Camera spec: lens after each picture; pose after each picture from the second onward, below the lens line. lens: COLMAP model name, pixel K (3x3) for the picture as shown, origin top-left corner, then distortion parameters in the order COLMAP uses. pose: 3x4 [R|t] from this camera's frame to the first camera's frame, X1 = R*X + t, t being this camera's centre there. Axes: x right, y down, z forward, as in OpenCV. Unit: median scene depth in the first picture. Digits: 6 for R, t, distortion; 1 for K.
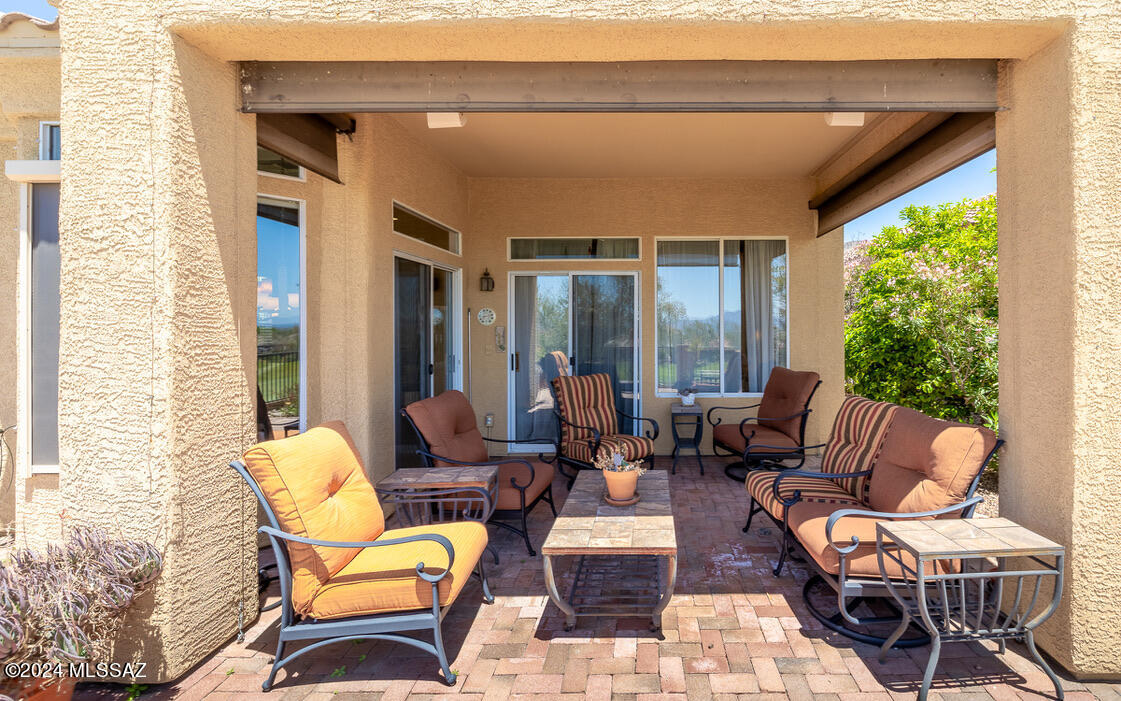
lens RADIAL K [[510.5, 0, 562.9], [0, 510.5, 327.0], [0, 0, 1]] dist [0.000236, -0.000273]
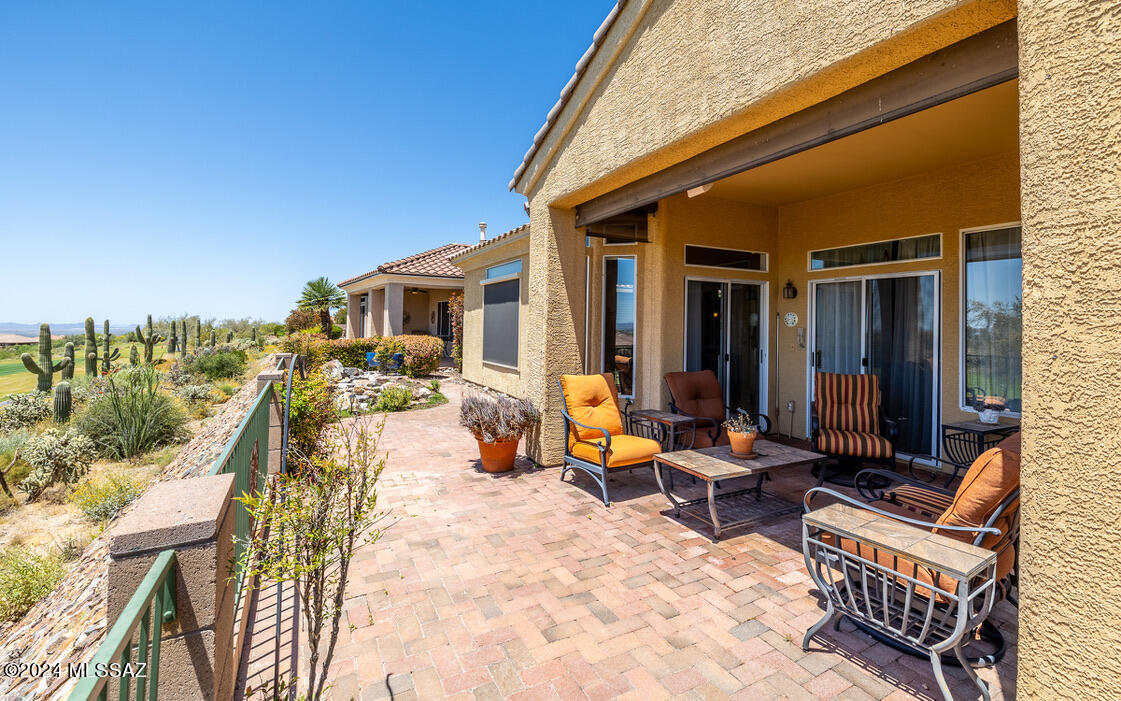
lens RADIAL K [[476.6, 0, 556.7], [0, 476.6, 312.6], [0, 0, 1]] dist [-0.000270, -0.000056]
pose [[0.464584, -0.013940, -0.885420, 1.226904], [-0.014834, 0.999613, -0.023521, -0.001415], [0.885405, 0.024062, 0.464197, -0.039232]]
